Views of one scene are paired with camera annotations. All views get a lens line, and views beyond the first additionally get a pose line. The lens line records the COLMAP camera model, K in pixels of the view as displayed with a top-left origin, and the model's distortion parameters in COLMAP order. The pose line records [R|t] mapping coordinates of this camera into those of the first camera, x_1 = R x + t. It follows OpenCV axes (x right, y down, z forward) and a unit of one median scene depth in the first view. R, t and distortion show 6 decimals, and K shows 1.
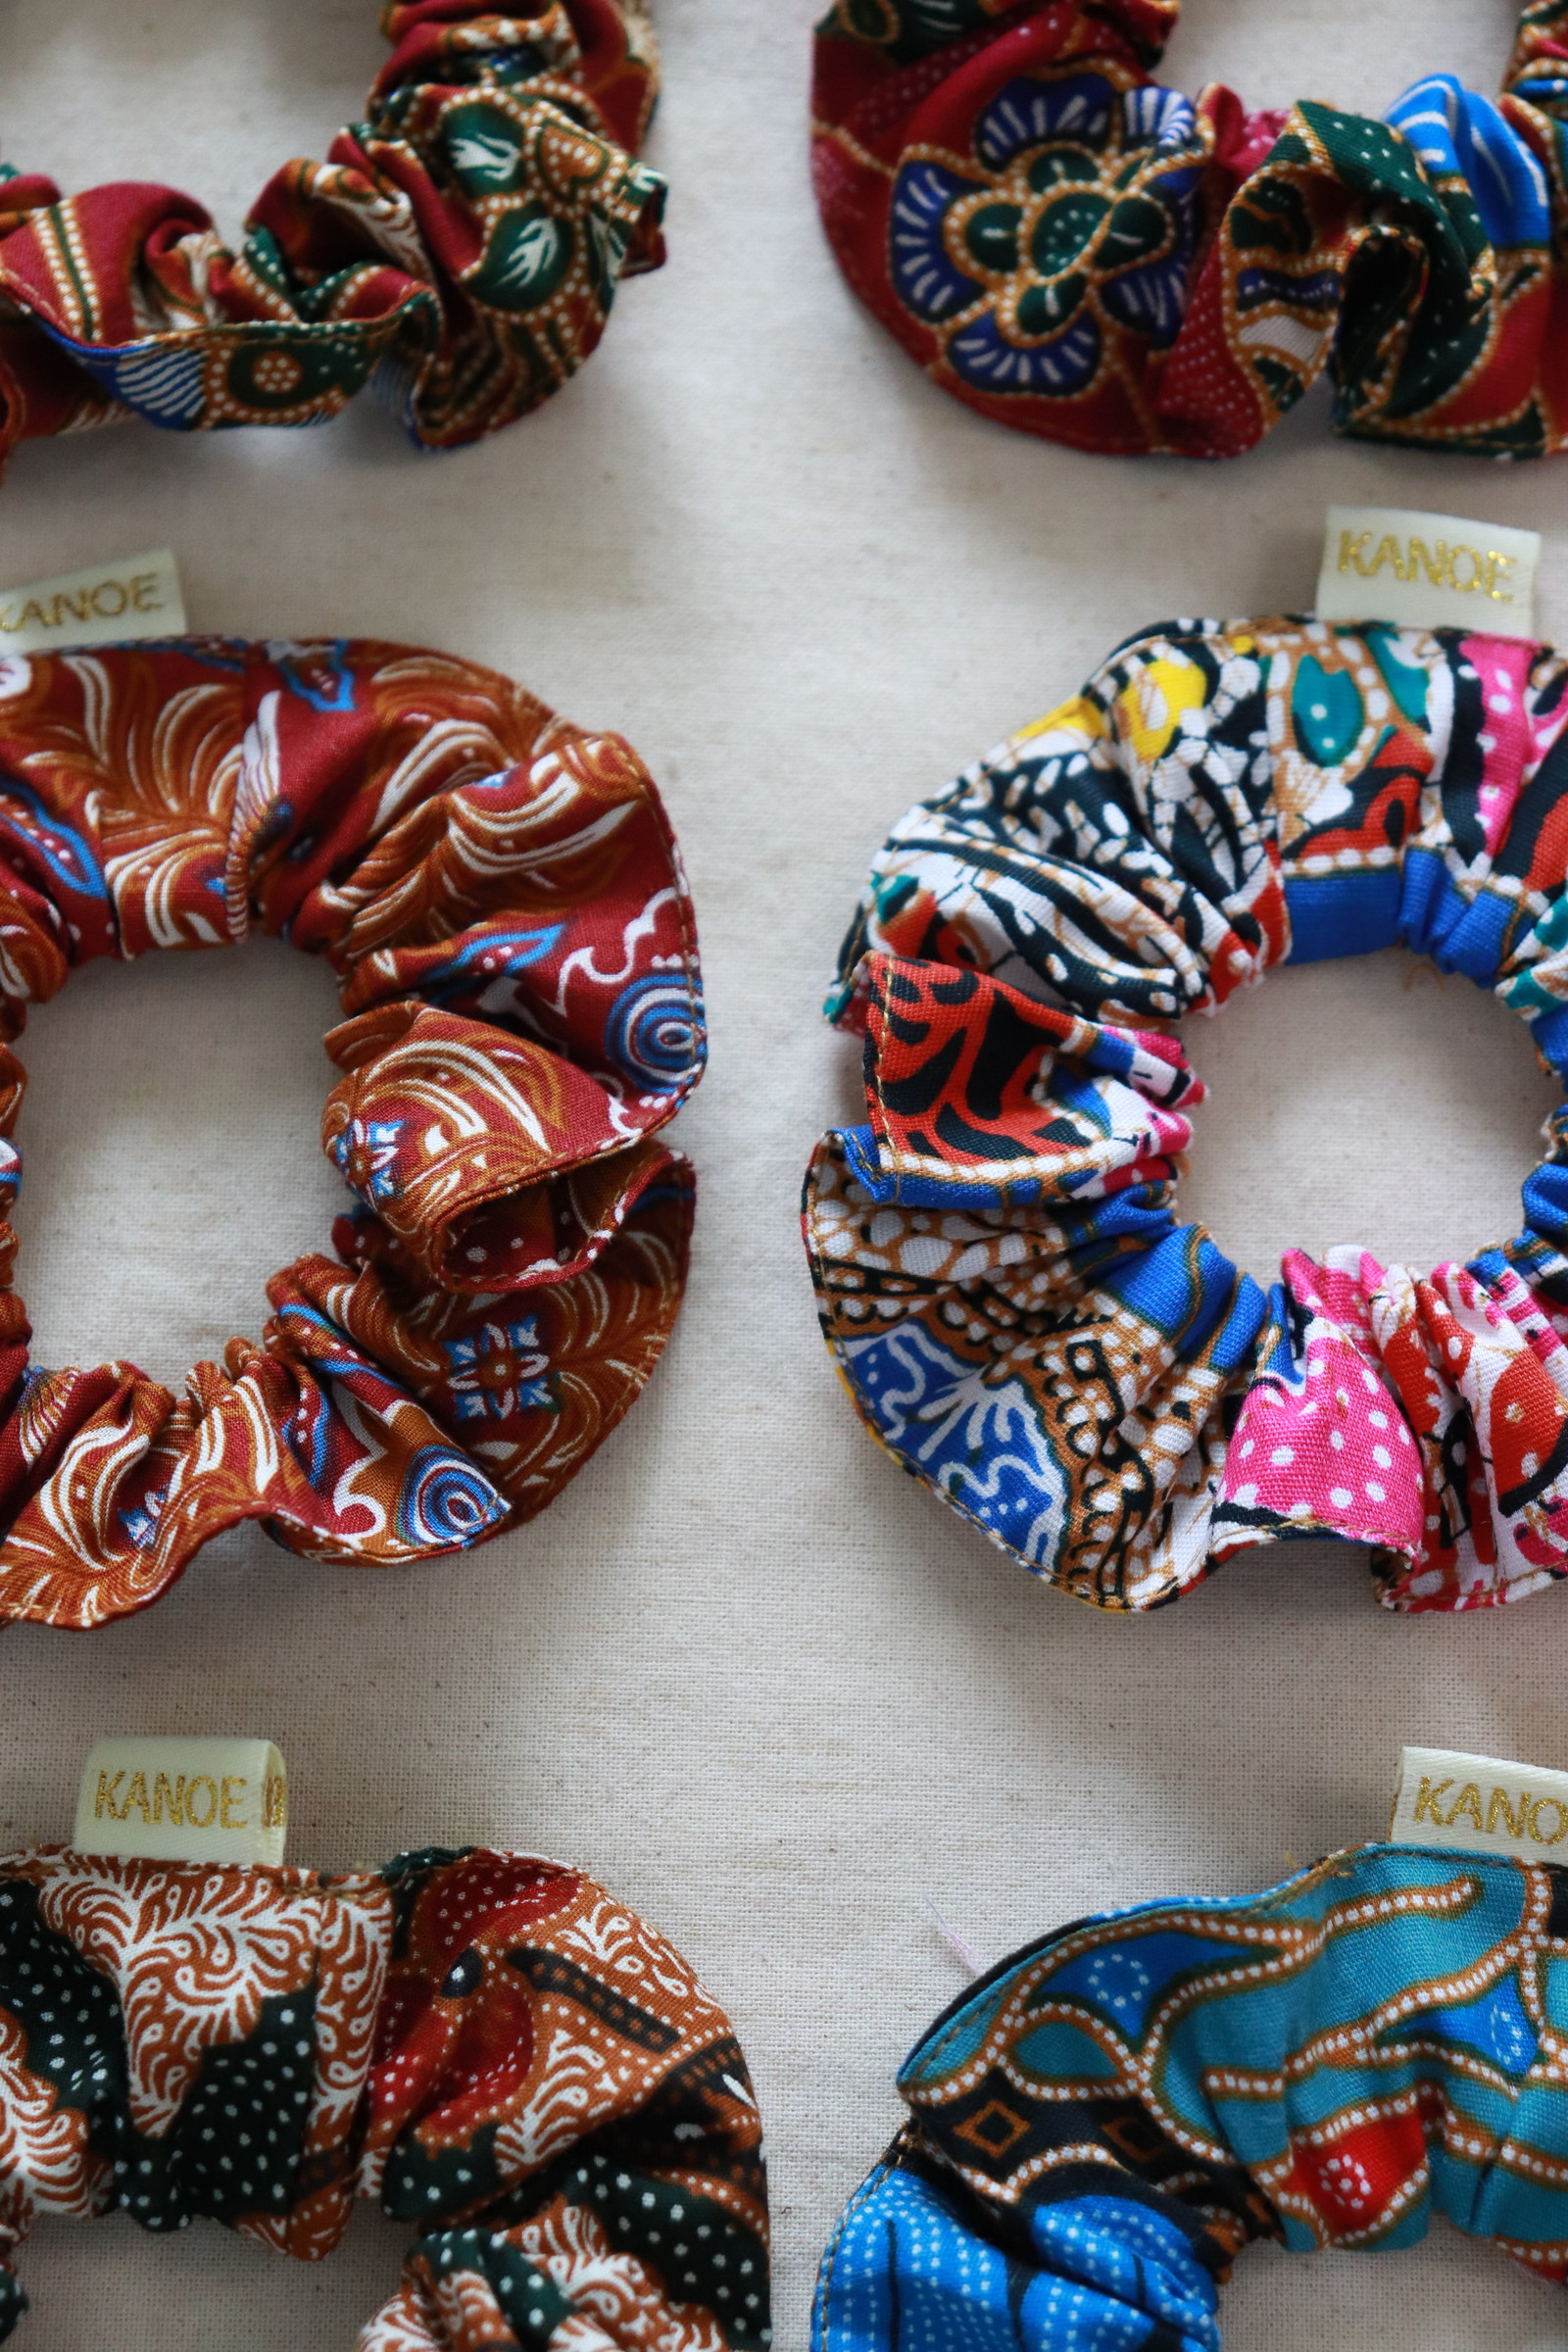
lens RADIAL K [[5723.8, 0, 782.7], [0, 5723.8, 1165.6], [0, 0, 1]] dist [0.256107, 0.000000]
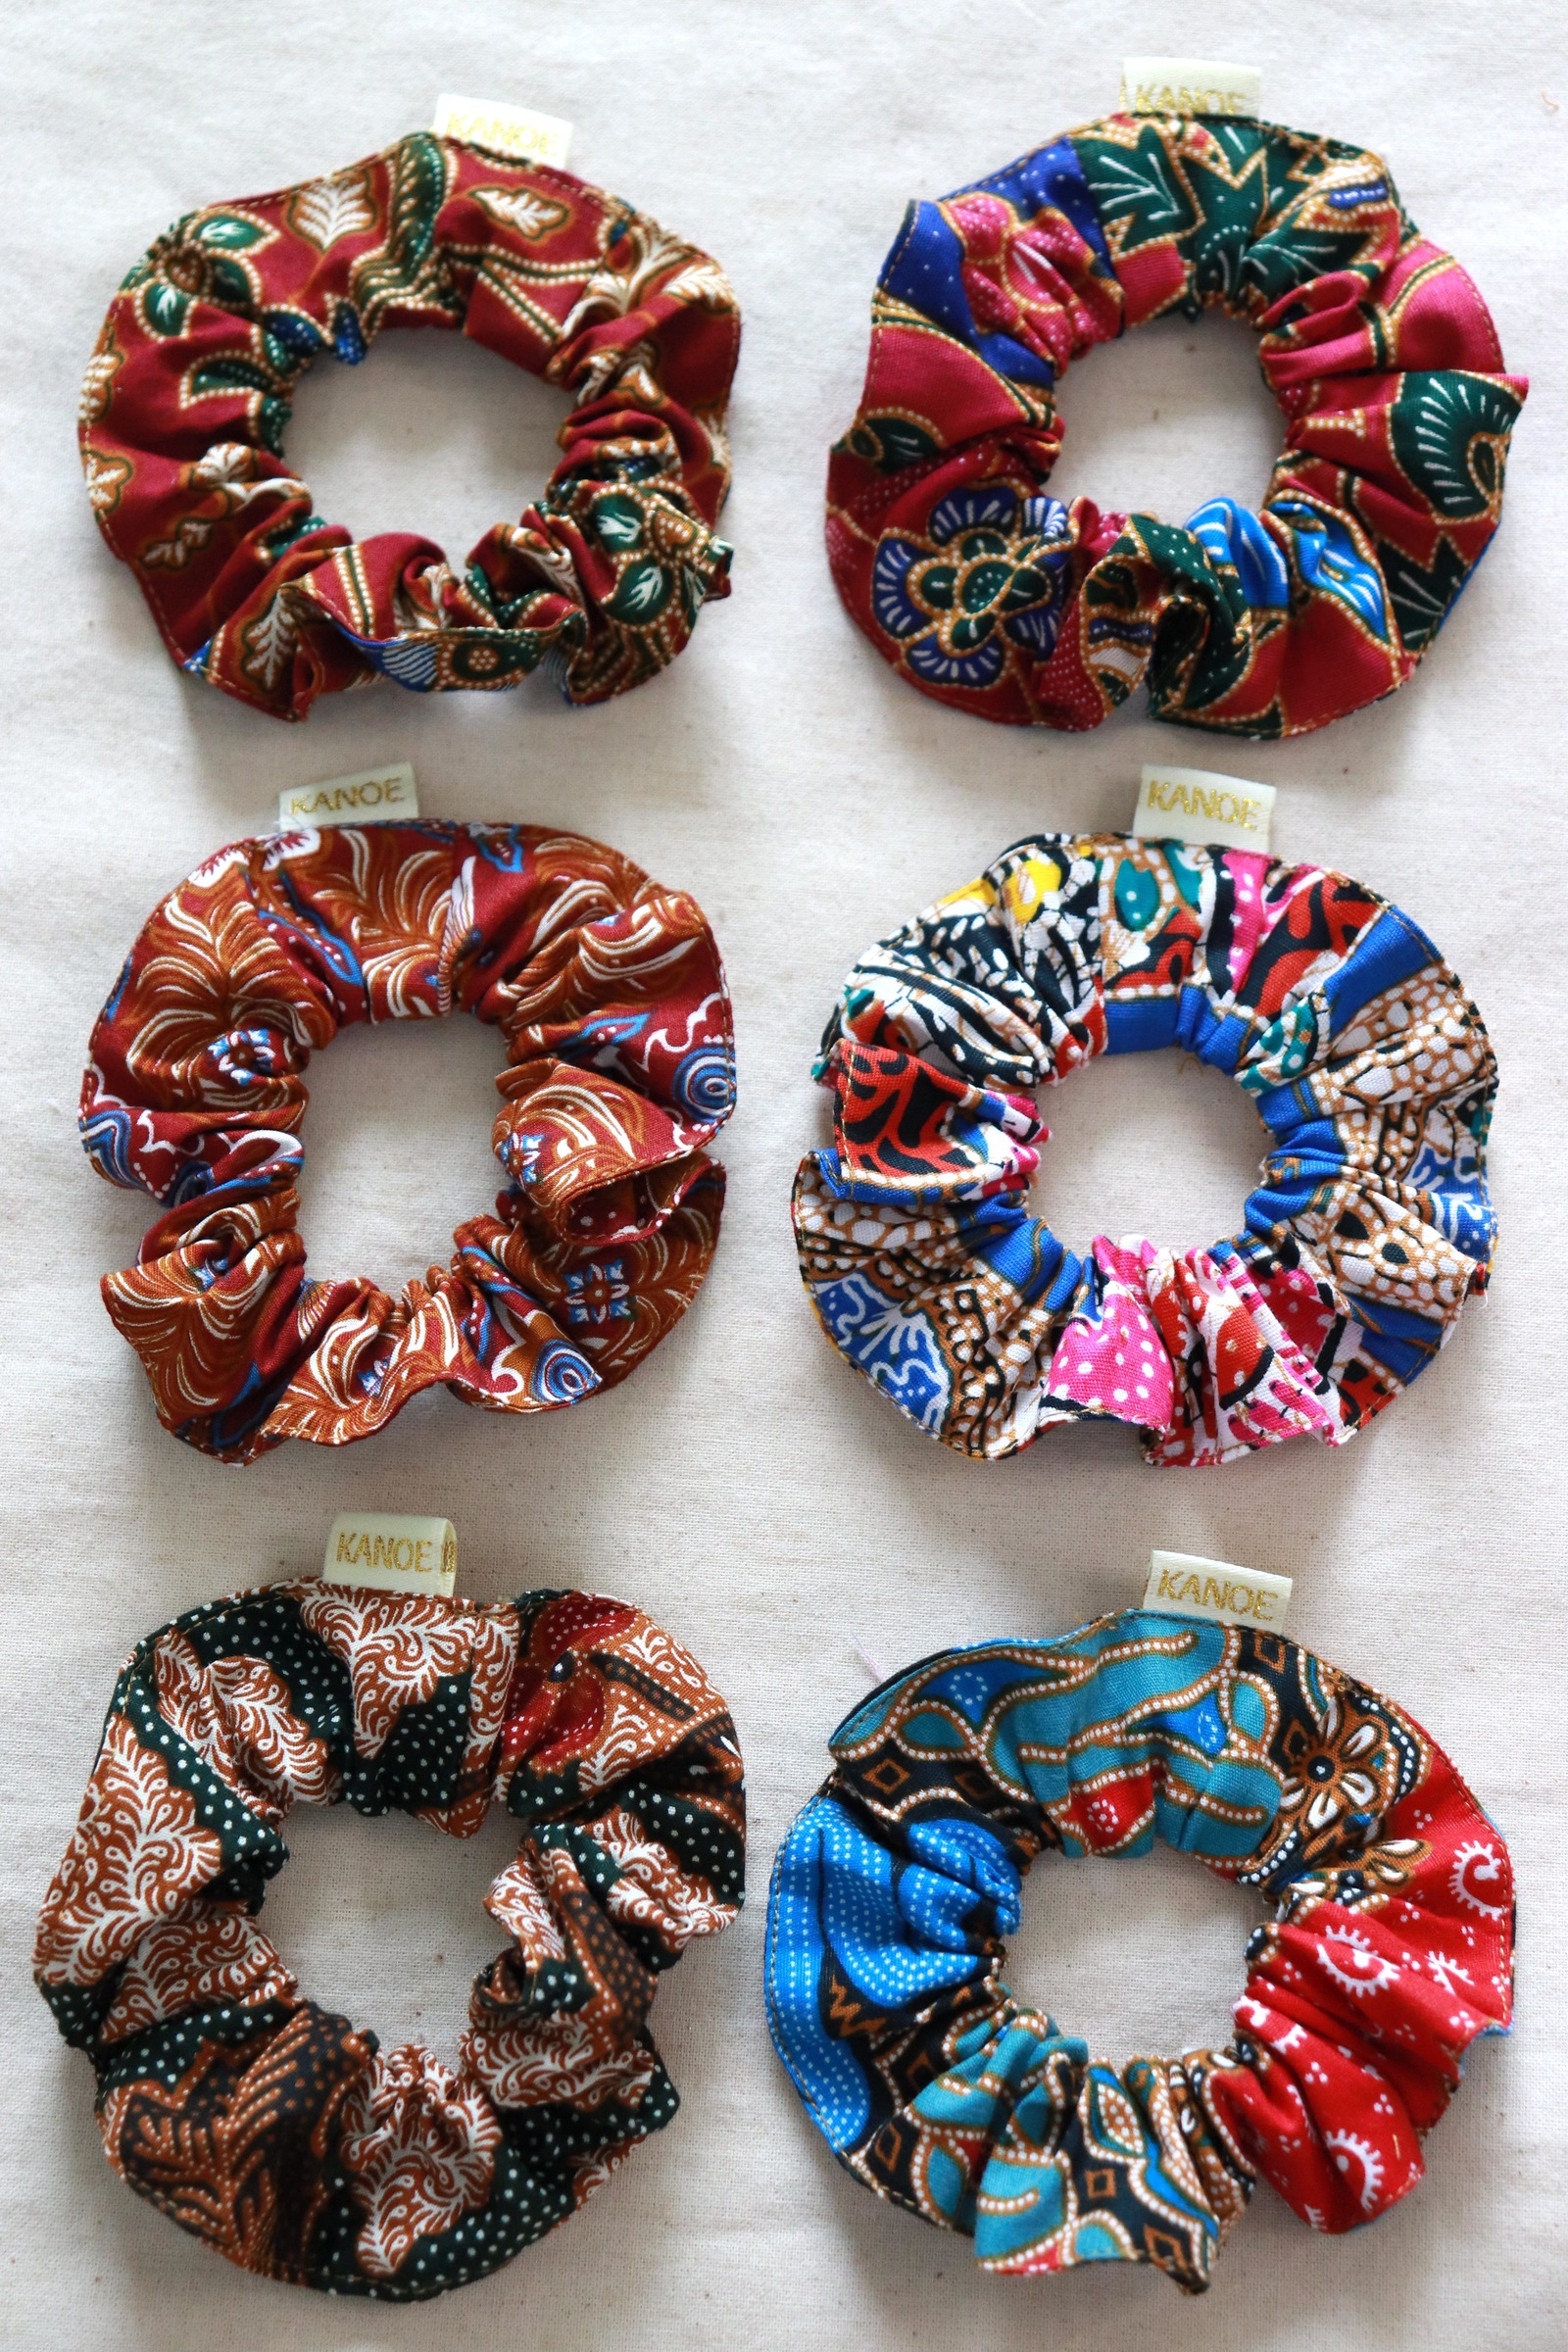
lens RADIAL K [[4304.5, 0, 778.3], [0, 4304.5, 1182.9], [0, 0, 1]] dist [0.036734, 0.000000]
pose [[0.999196, 0.039801, -0.004716, 0.004999], [-0.039658, 0.998840, 0.027299, -0.029196], [0.005797, -0.027090, 0.999616, -0.192491]]
